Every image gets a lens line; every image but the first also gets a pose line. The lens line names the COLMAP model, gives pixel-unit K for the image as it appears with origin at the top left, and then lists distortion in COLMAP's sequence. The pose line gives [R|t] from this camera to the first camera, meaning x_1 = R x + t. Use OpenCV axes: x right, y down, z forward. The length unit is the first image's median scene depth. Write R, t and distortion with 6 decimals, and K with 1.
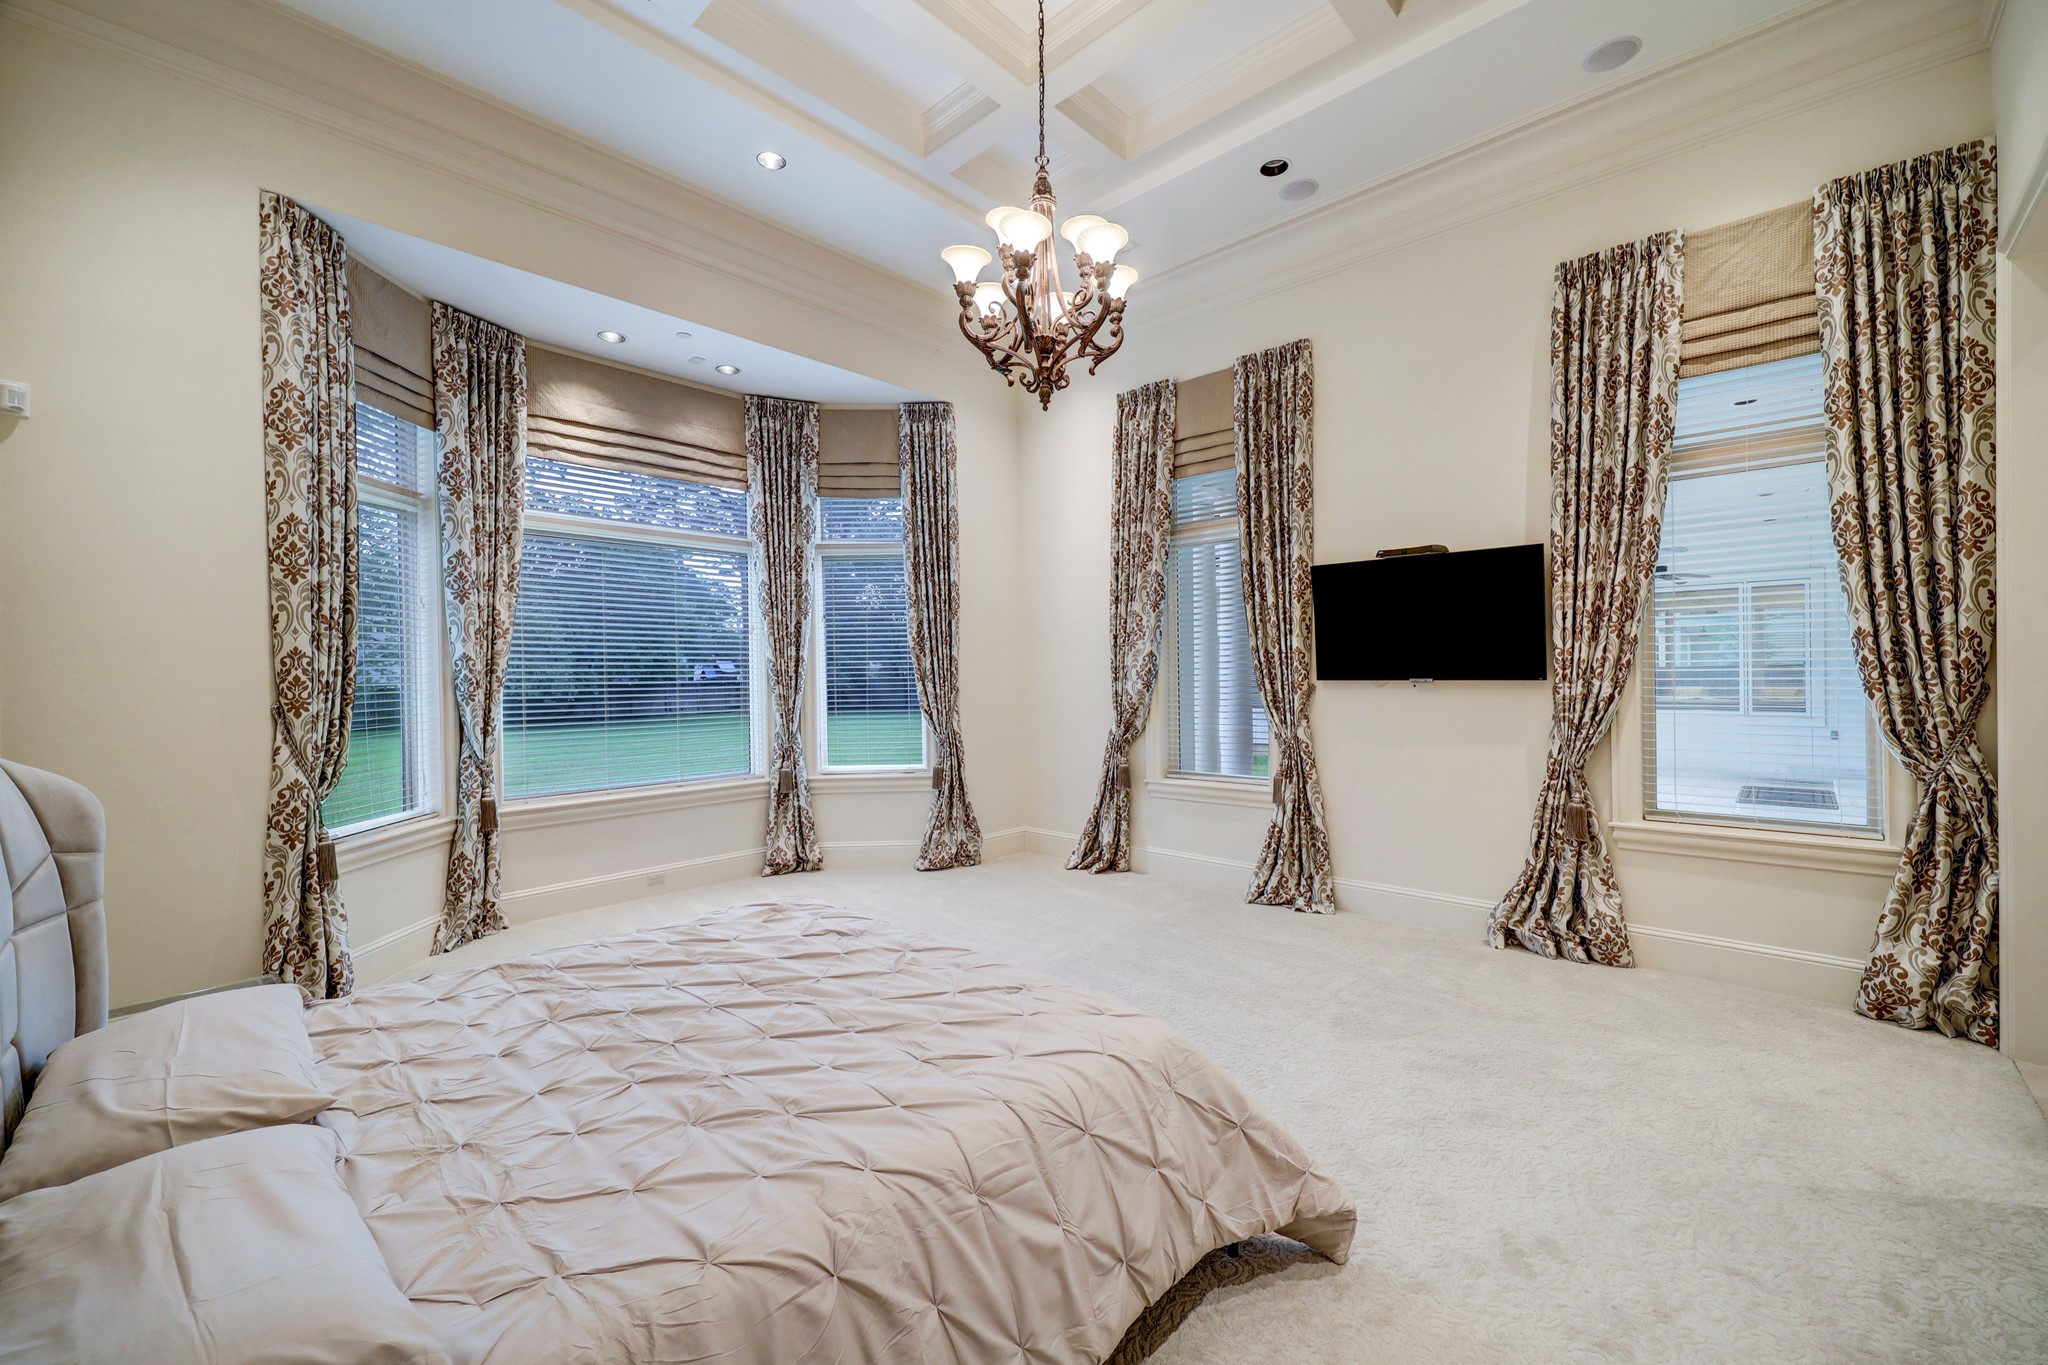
lens RADIAL K [[841.2, 0, 1031.7], [0, 841.2, 667.7], [0, 0, 1]] dist [0.002121, 0.000265]
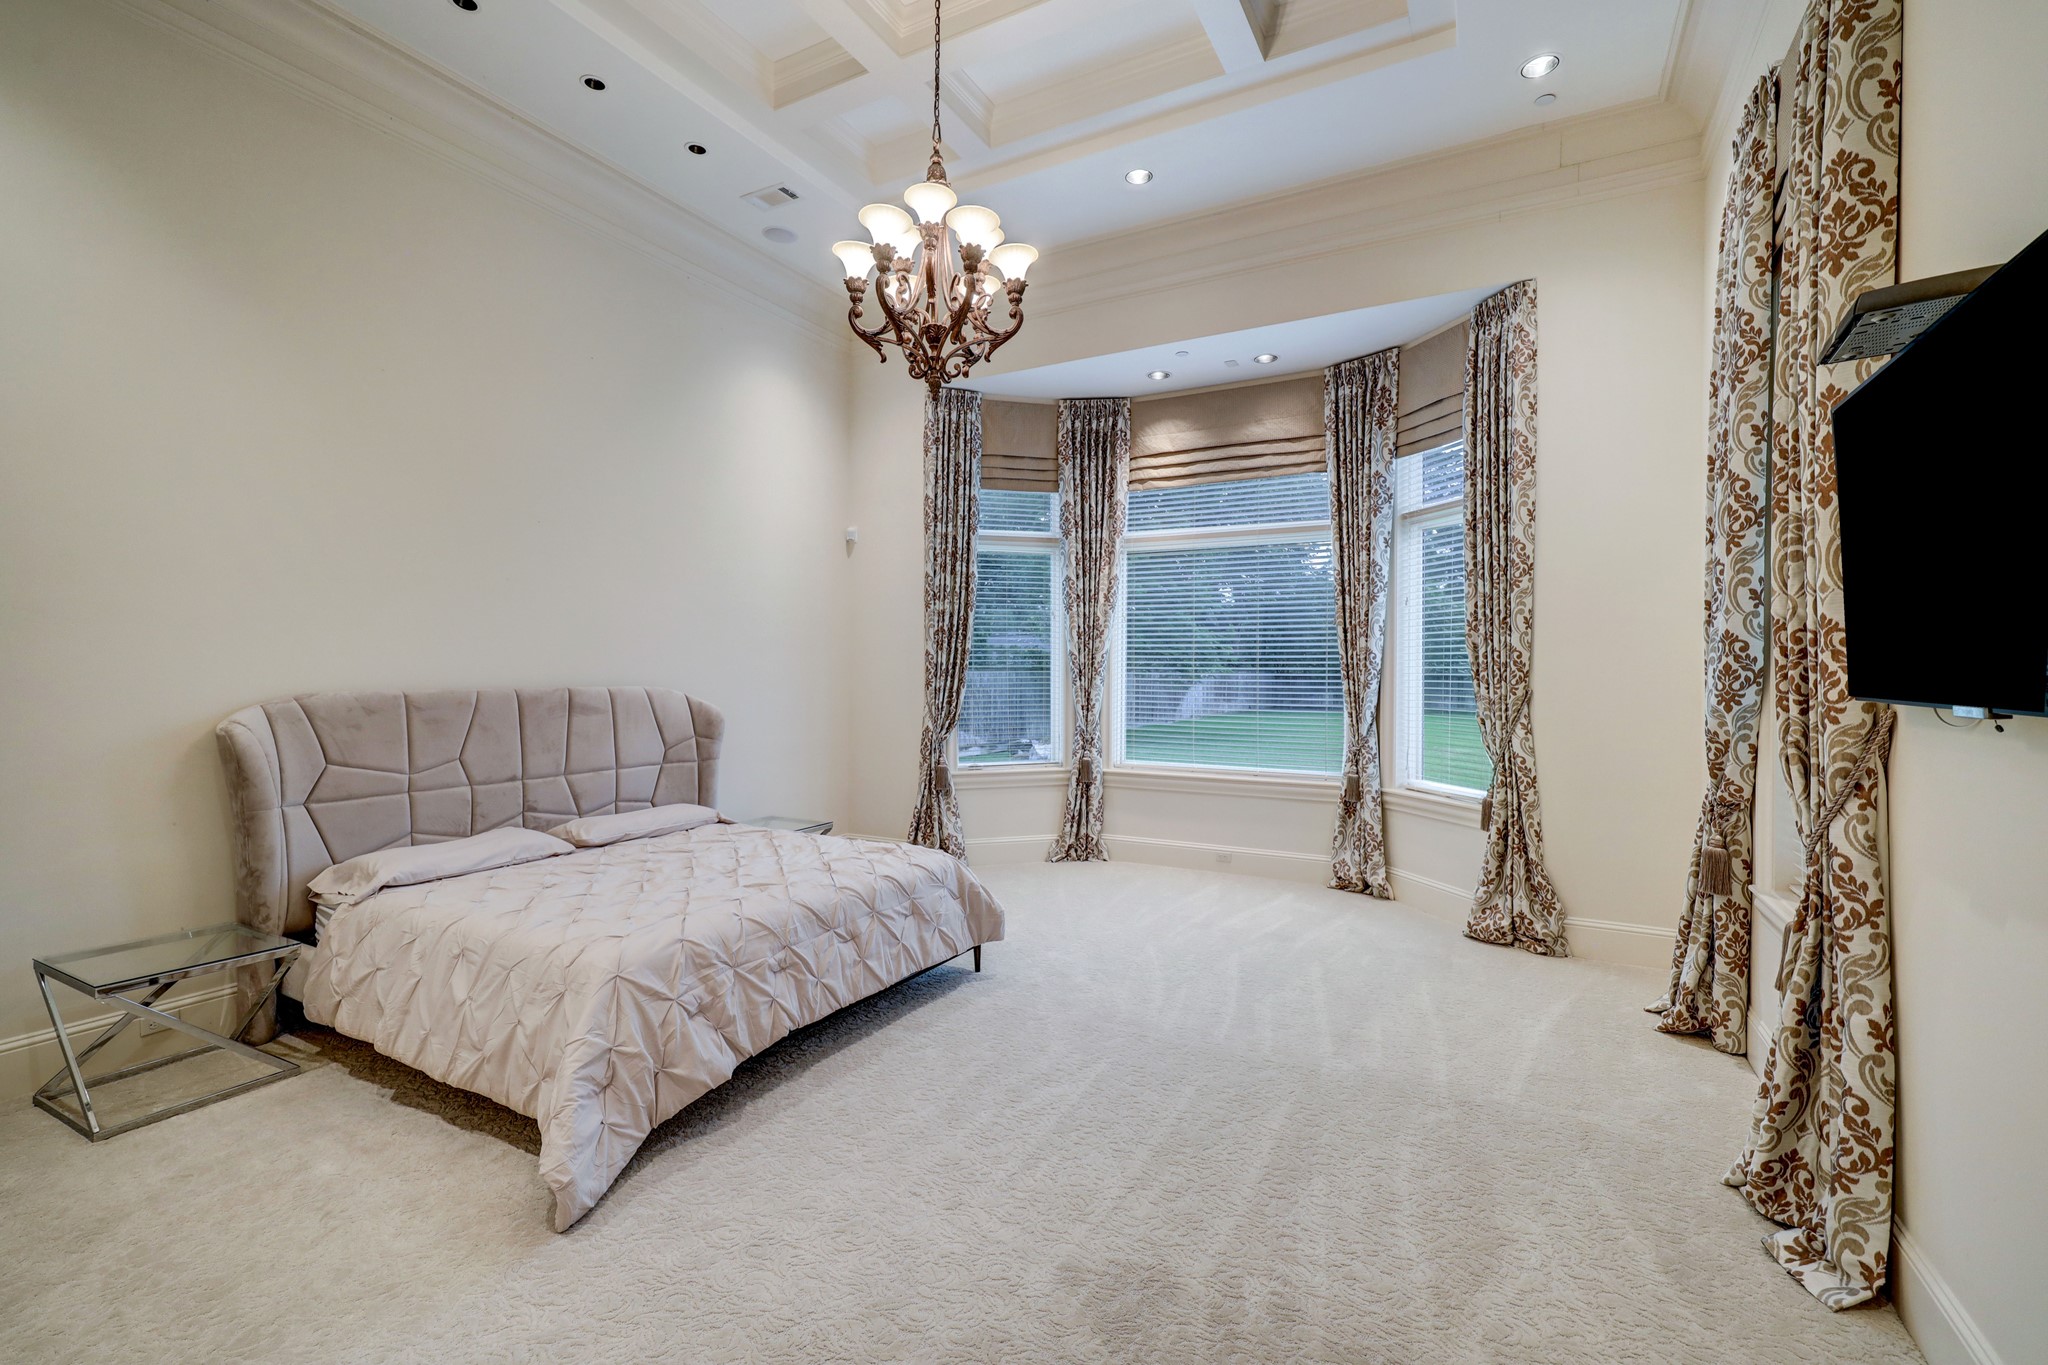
lens RADIAL K [[877.9, 0, 1027.6], [0, 877.9, 660.1], [0, 0, 1]] dist [-0.001111, 0.000005]
pose [[0.245819, 0.002894, -0.969311, 0.626068], [0.001713, 0.999993, 0.003420, -0.005558], [0.969314, -0.002501, 0.245812, 0.524676]]
